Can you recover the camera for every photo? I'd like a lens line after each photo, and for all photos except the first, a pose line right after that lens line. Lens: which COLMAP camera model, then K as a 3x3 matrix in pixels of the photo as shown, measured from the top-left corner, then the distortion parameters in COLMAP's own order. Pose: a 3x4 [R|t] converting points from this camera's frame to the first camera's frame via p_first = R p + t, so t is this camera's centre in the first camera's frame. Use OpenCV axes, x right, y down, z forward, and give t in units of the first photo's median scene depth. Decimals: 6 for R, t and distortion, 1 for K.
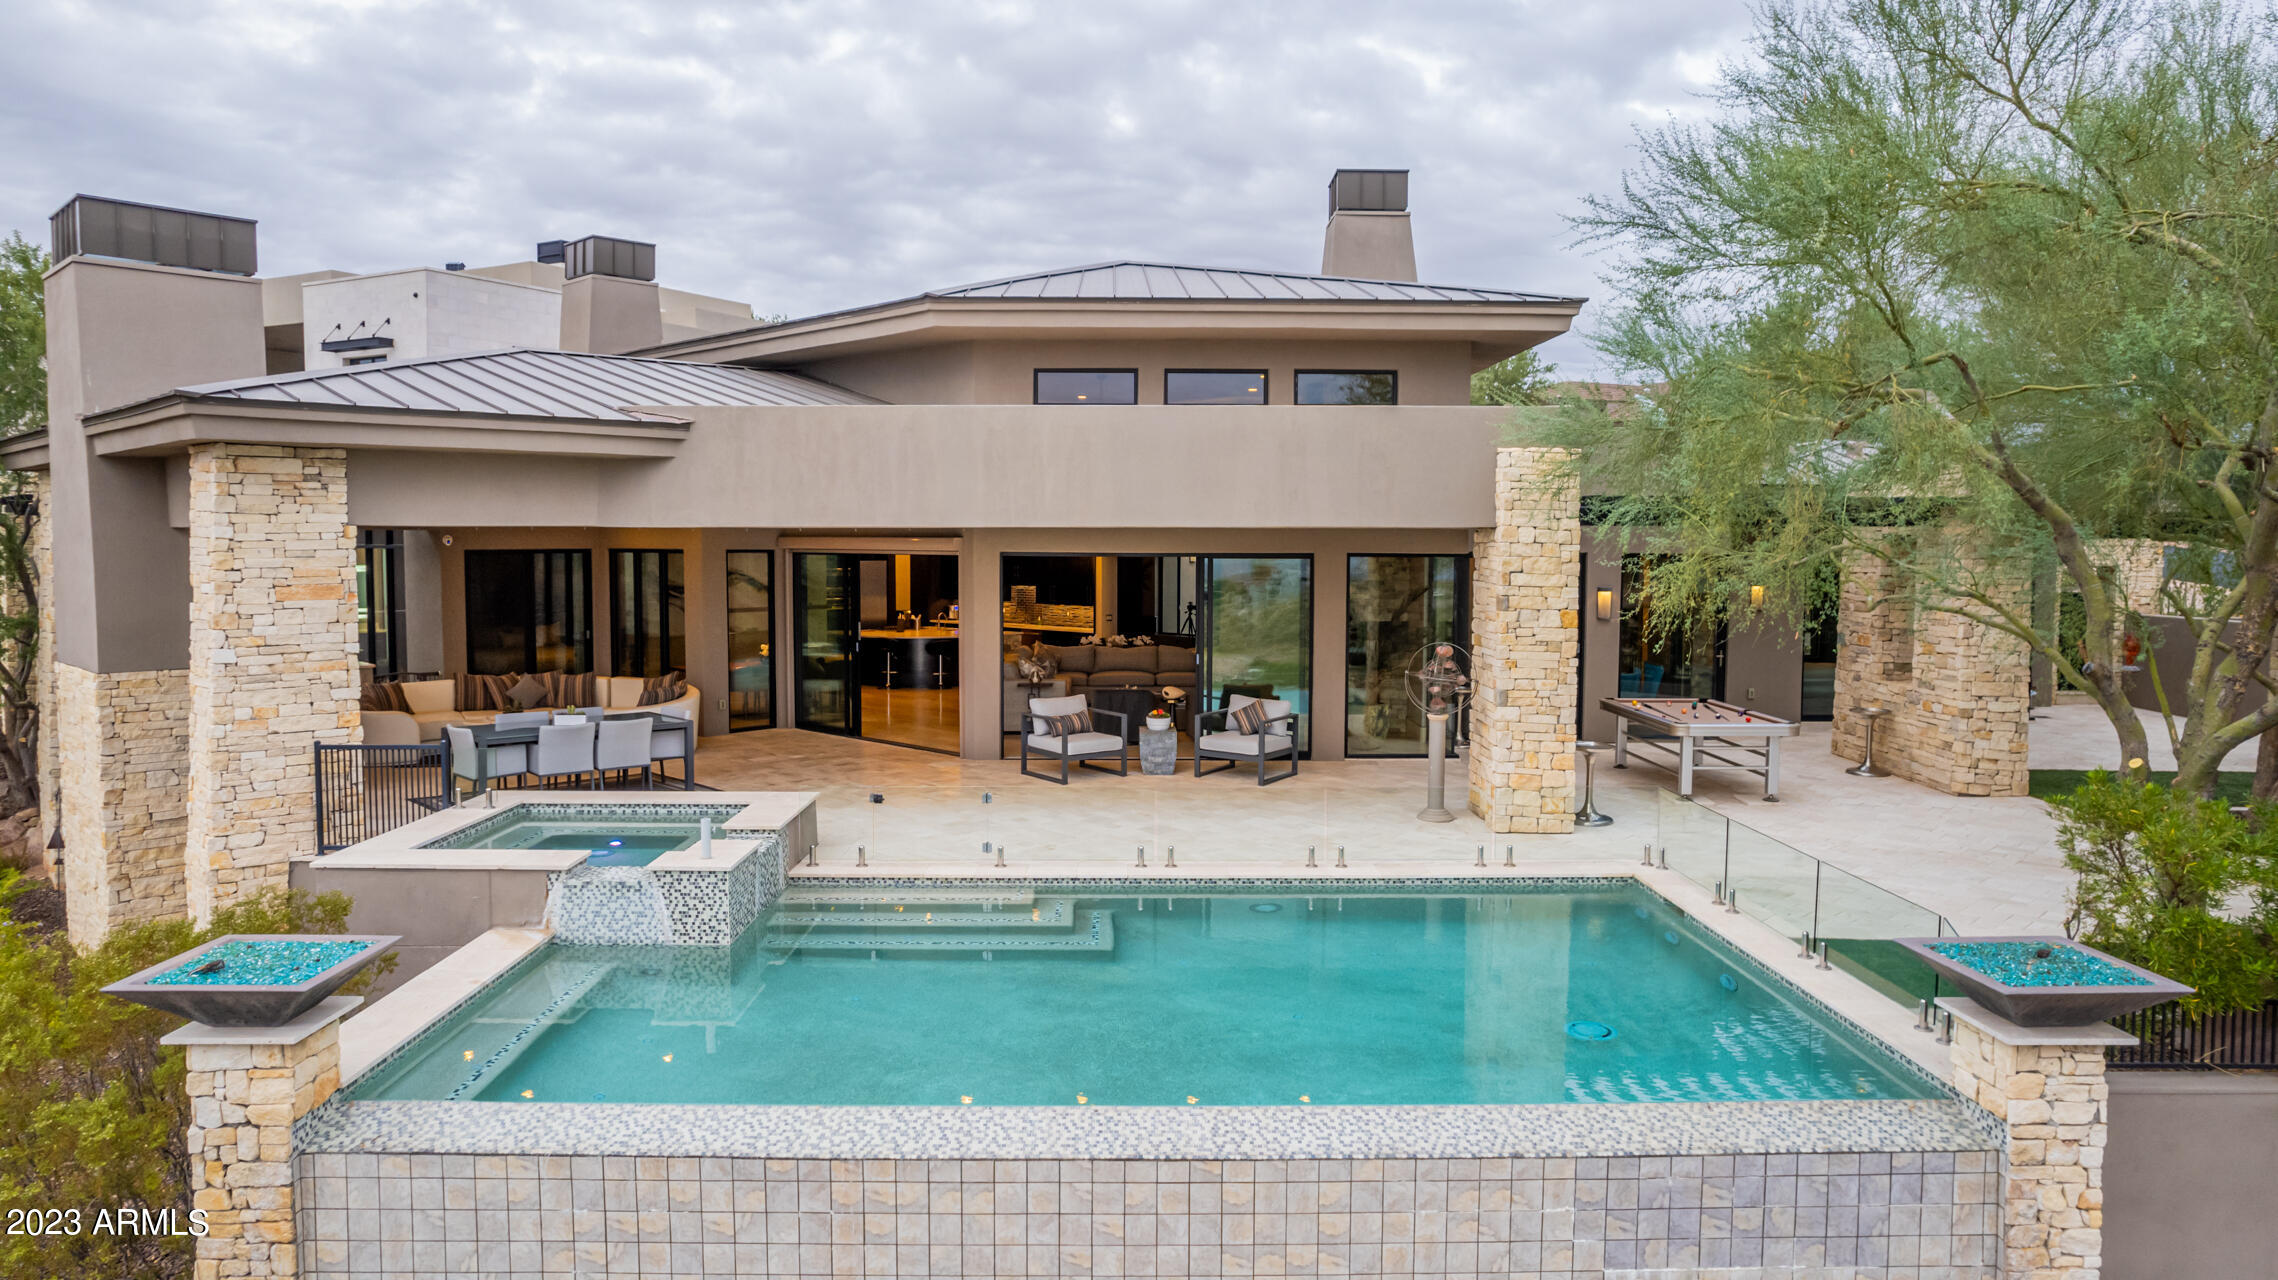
lens RADIAL K [[1463.9, 0, 1142.6], [0, 1463.9, 631.2], [0, 0, 1]] dist [-0.096644, 0.090515]
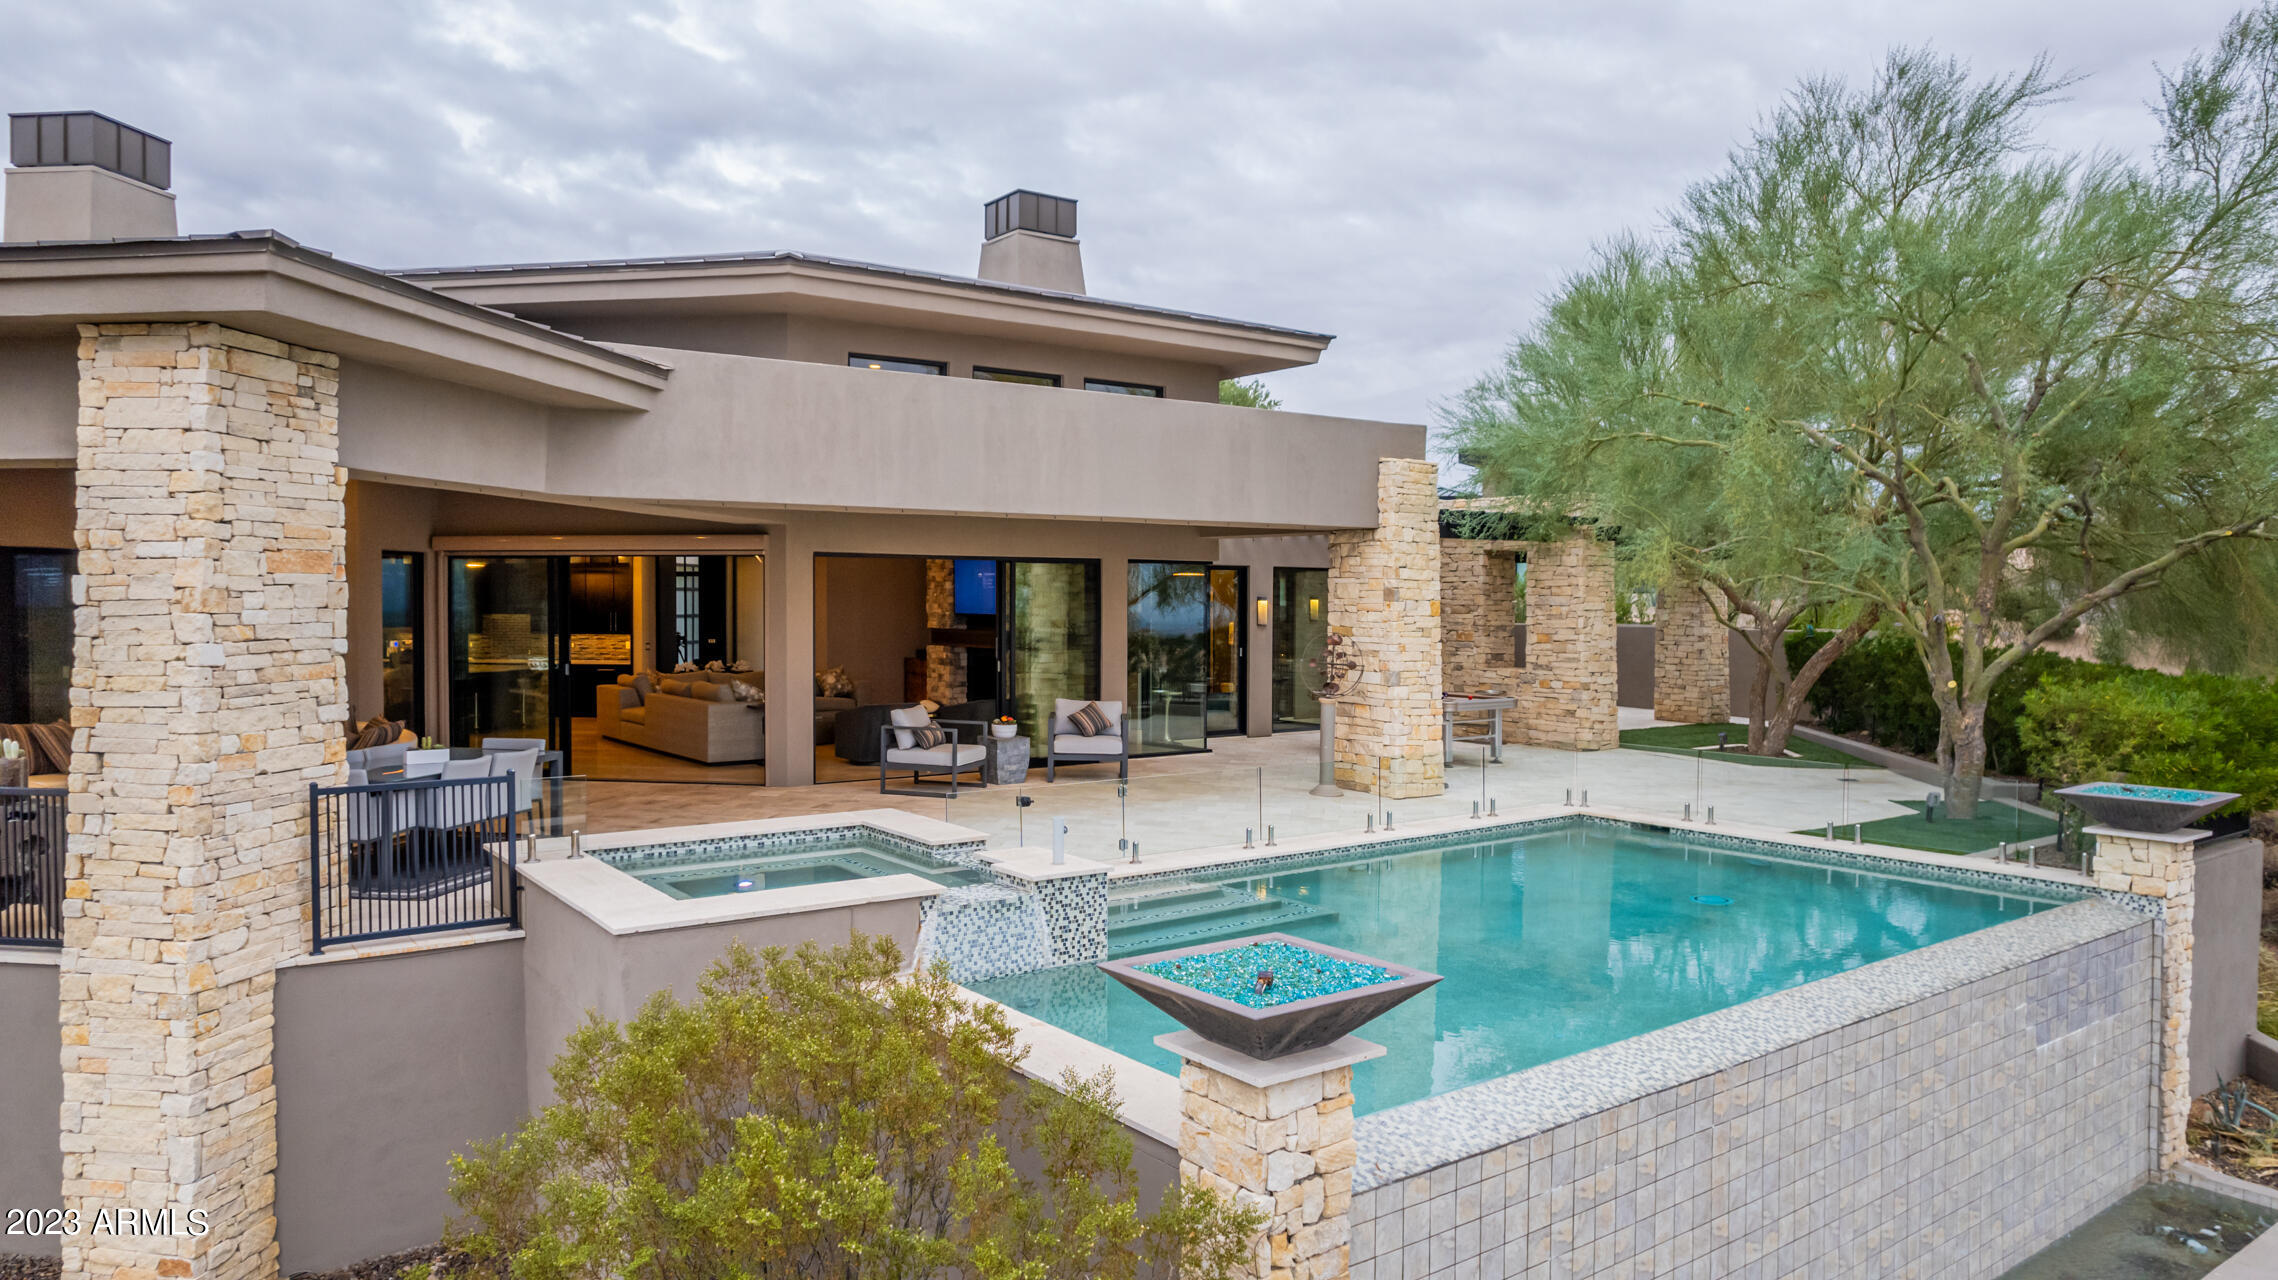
lens RADIAL K [[1456.2, 0, 1143.7], [0, 1456.2, 634.7], [0, 0, 1]] dist [-0.076409, 0.063715]
pose [[0.813731, -0.014926, 0.581050, -0.658665], [0.036333, 0.999021, -0.025221, 0.038941], [-0.580105, 0.041634, 0.813477, 0.230401]]
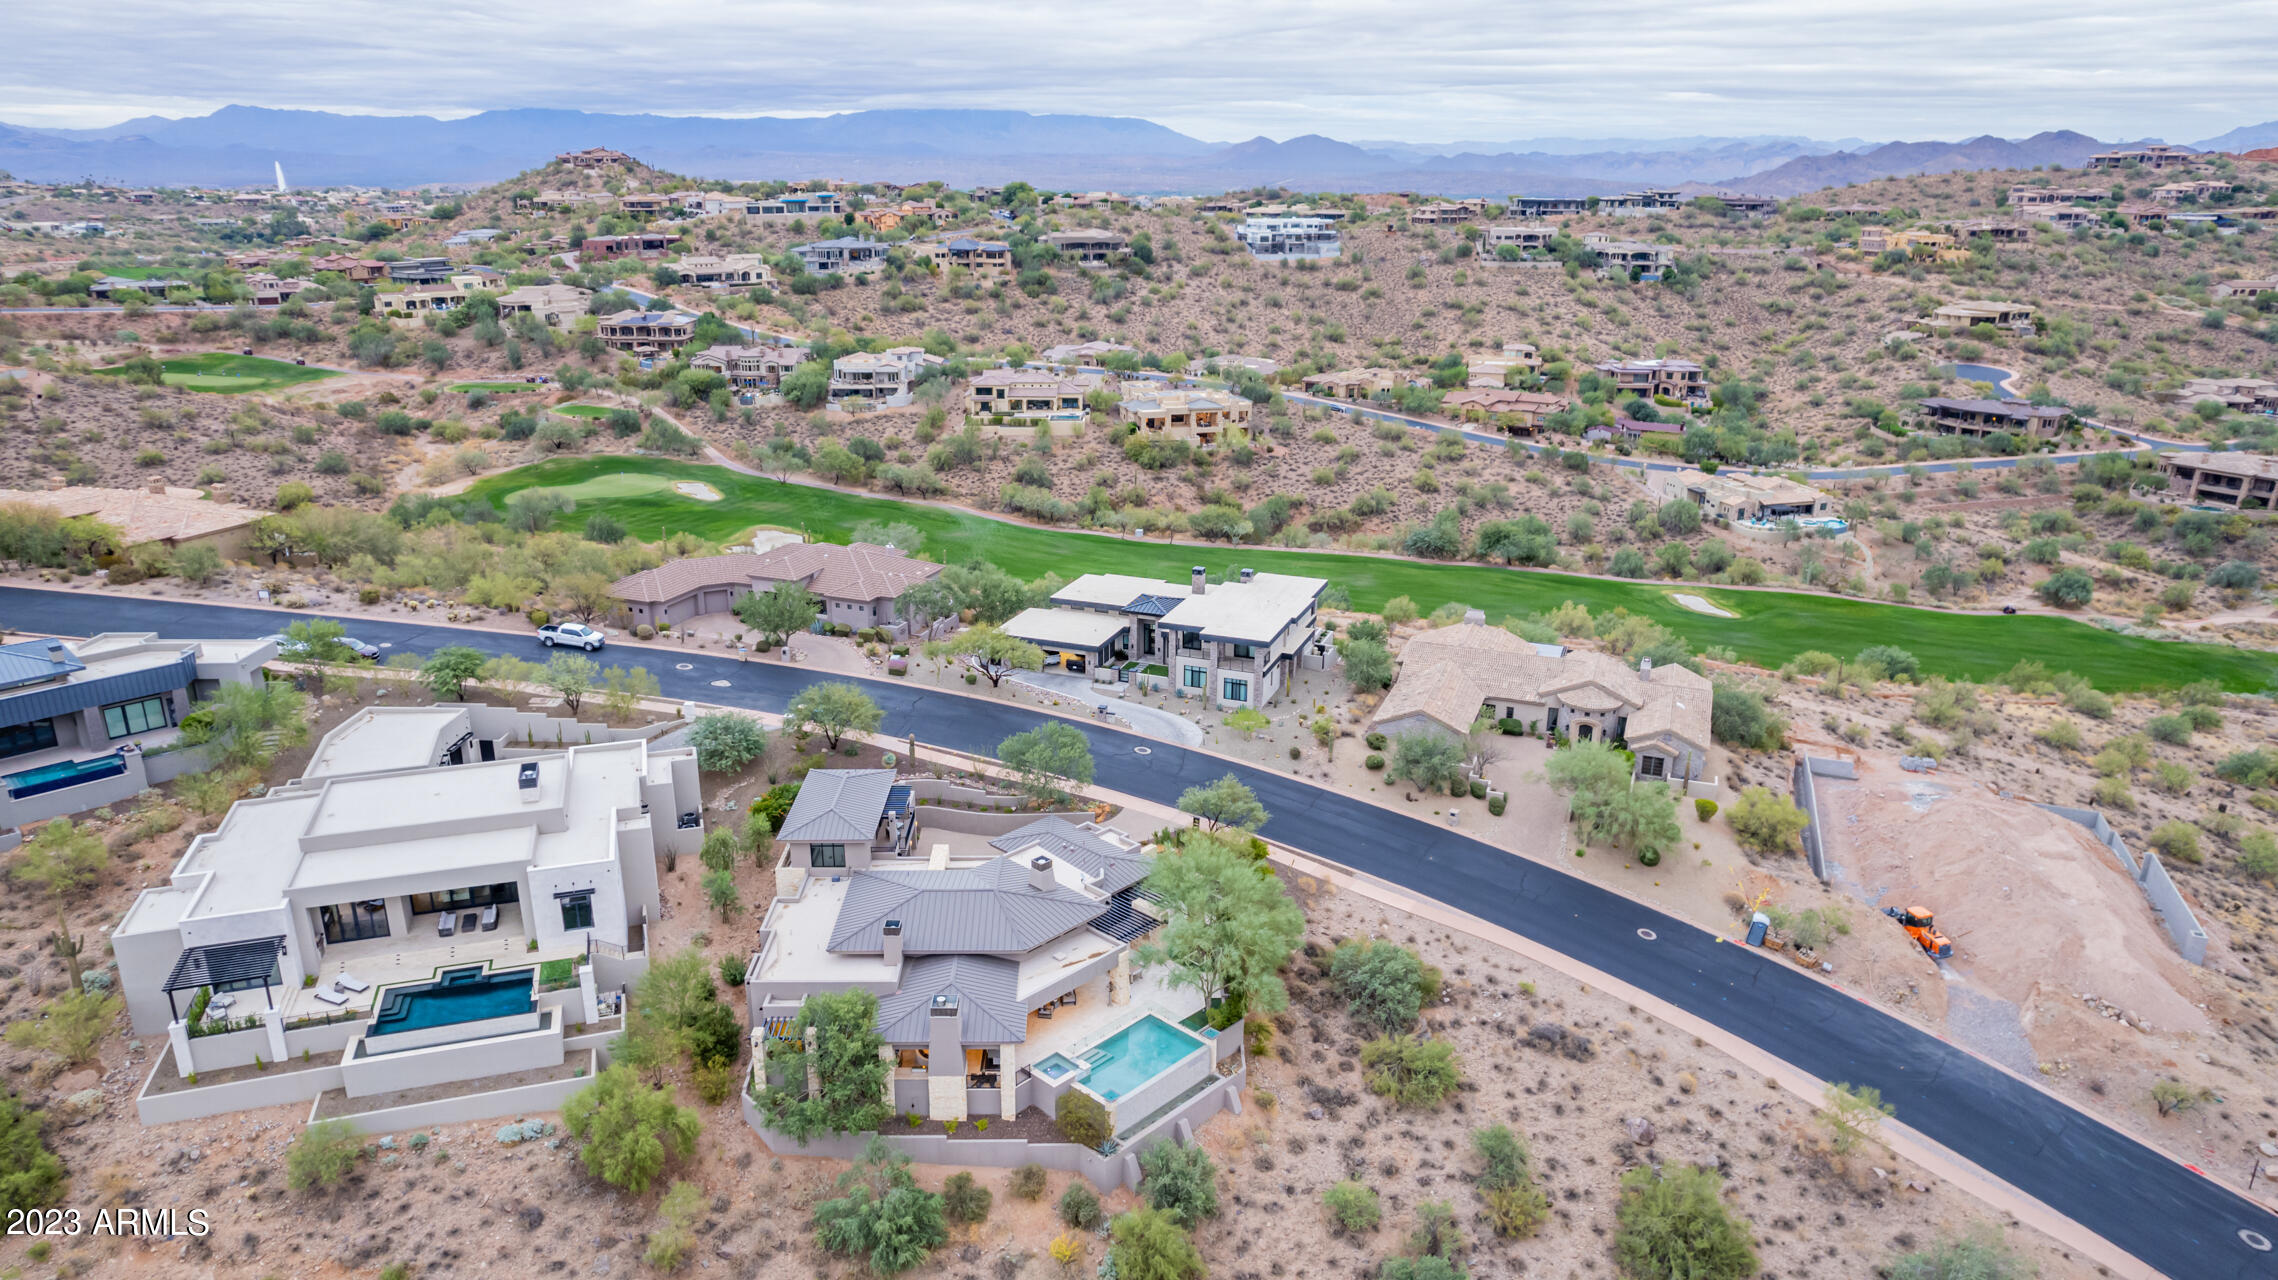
lens RADIAL K [[1463.9, 0, 1142.6], [0, 1463.9, 631.2], [0, 0, 1]] dist [-0.096644, 0.090515]
pose [[0.700255, -0.221551, 0.678644, -4.411241], [0.039077, 0.961095, 0.273439, -3.825609], [-0.712822, -0.164958, 0.681670, -3.838233]]
